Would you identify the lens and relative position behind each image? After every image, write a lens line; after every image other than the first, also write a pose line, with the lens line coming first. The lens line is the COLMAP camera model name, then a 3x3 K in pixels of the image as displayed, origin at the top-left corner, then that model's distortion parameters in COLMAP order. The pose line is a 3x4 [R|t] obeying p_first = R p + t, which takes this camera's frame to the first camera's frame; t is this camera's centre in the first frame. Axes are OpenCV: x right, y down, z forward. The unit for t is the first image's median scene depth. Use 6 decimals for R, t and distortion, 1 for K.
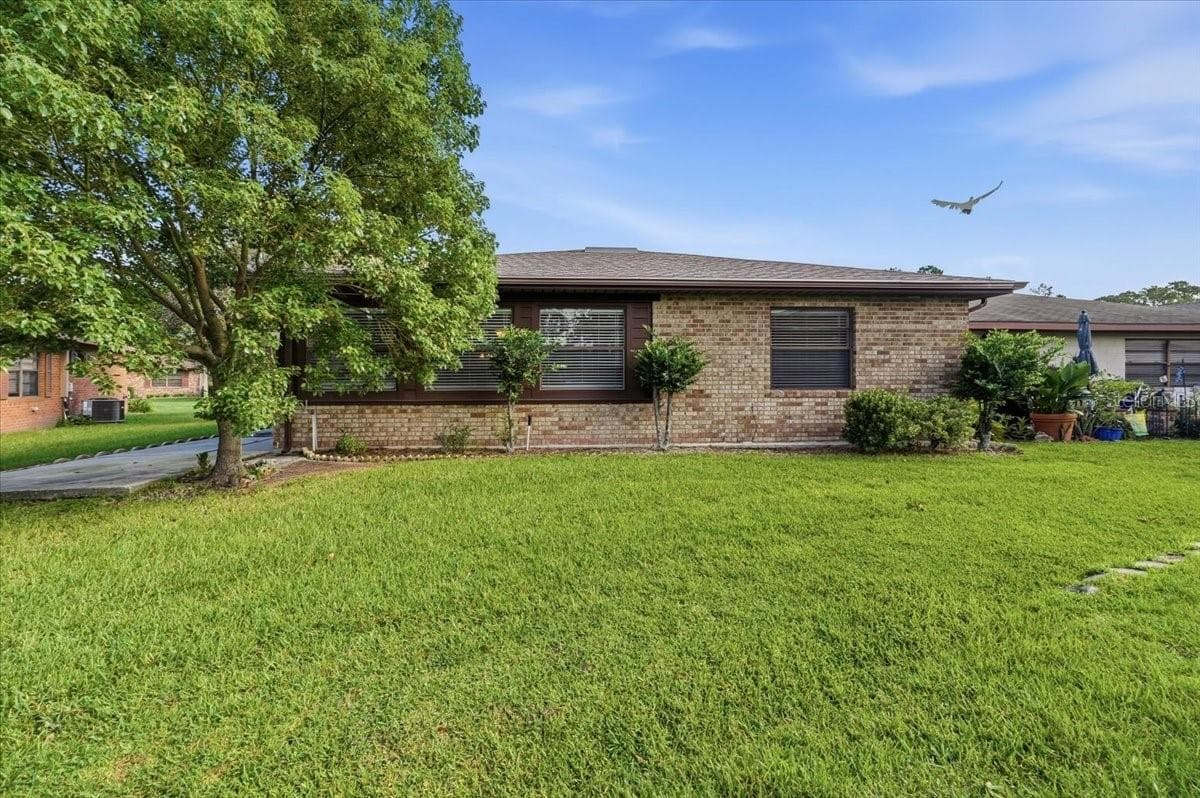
lens RADIAL K [[491.4, 0, 600.0], [0, 491.4, 399.0], [0, 0, 1]] dist [-0.001219, 0.000291]
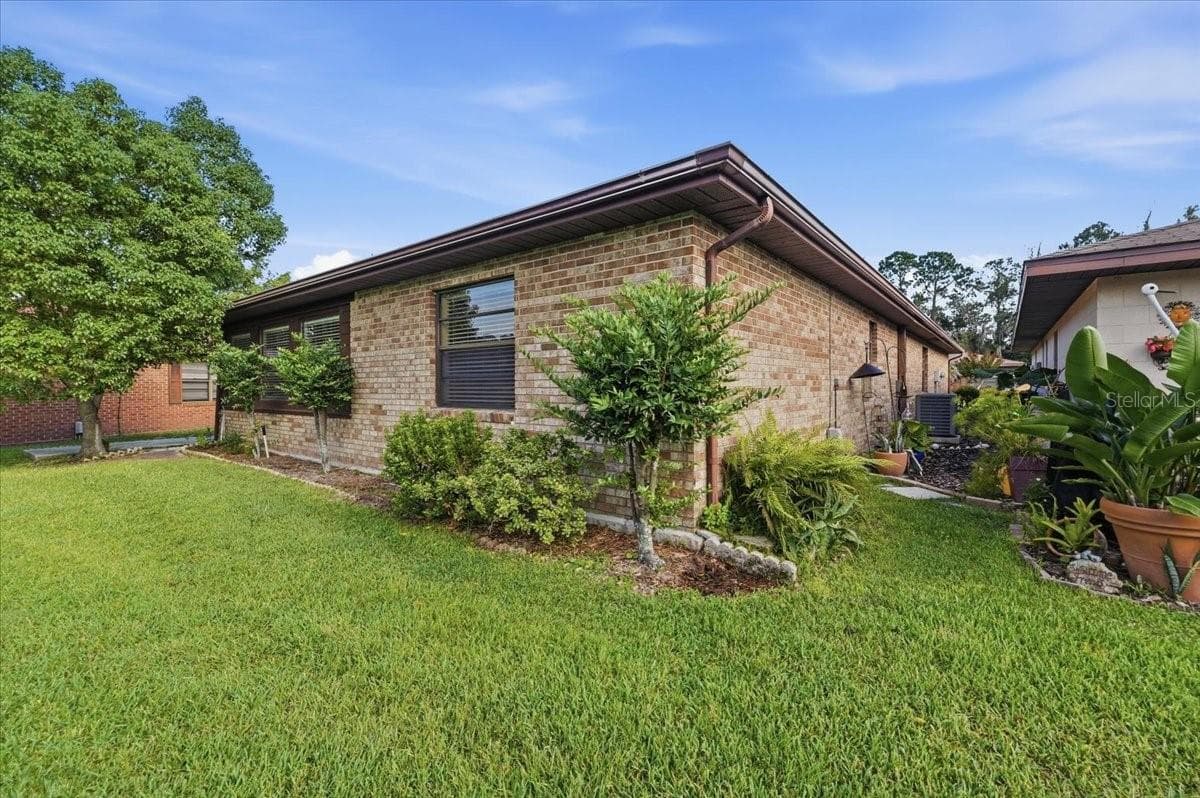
lens RADIAL K [[491.4, 0, 600.0], [0, 491.4, 399.0], [0, 0, 1]] dist [-0.001219, 0.000291]
pose [[0.756940, 0.017517, -0.653249, 1.000665], [-0.018468, 0.999815, 0.005410, -0.039320], [0.653223, 0.007969, 0.757124, 0.622032]]
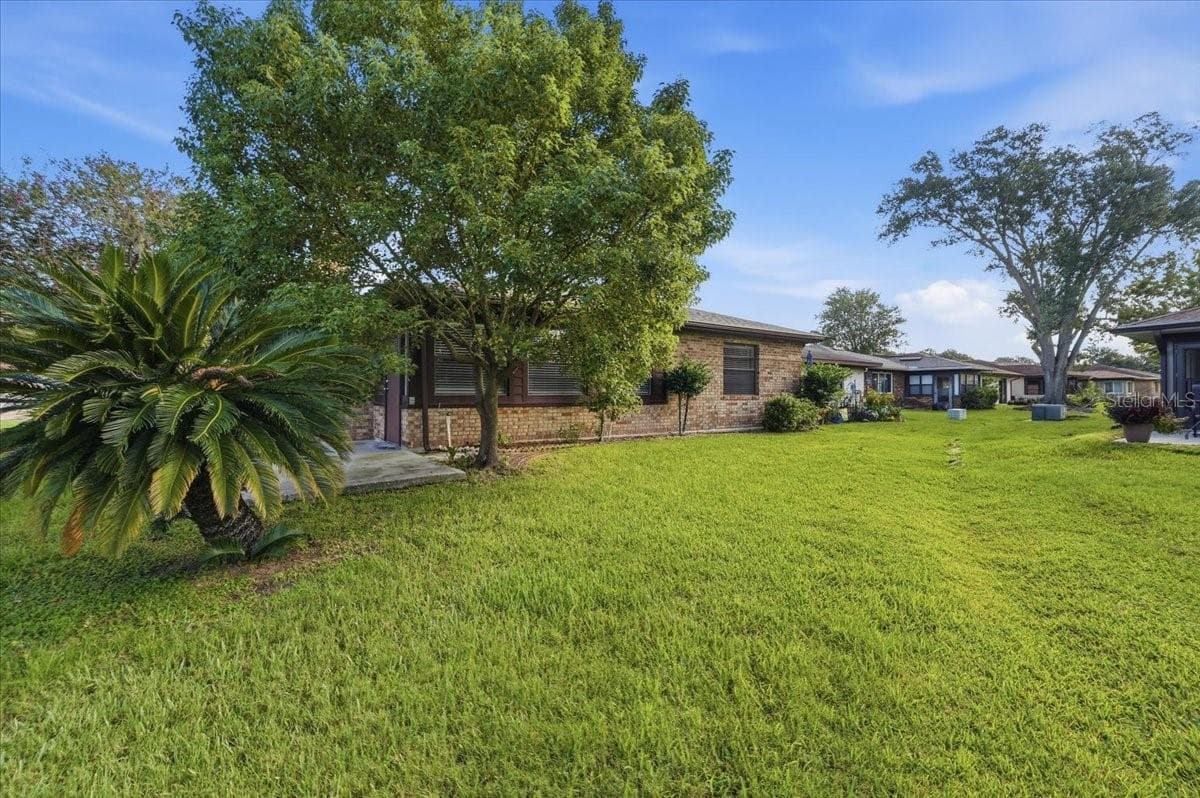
lens RADIAL K [[491.4, 0, 600.0], [0, 491.4, 399.0], [0, 0, 1]] dist [-0.001219, 0.000291]
pose [[0.857113, -0.002475, 0.515123, -0.793680], [0.010549, 0.999863, -0.012749, 0.009678], [-0.515021, 0.016361, 0.857021, -0.137621]]
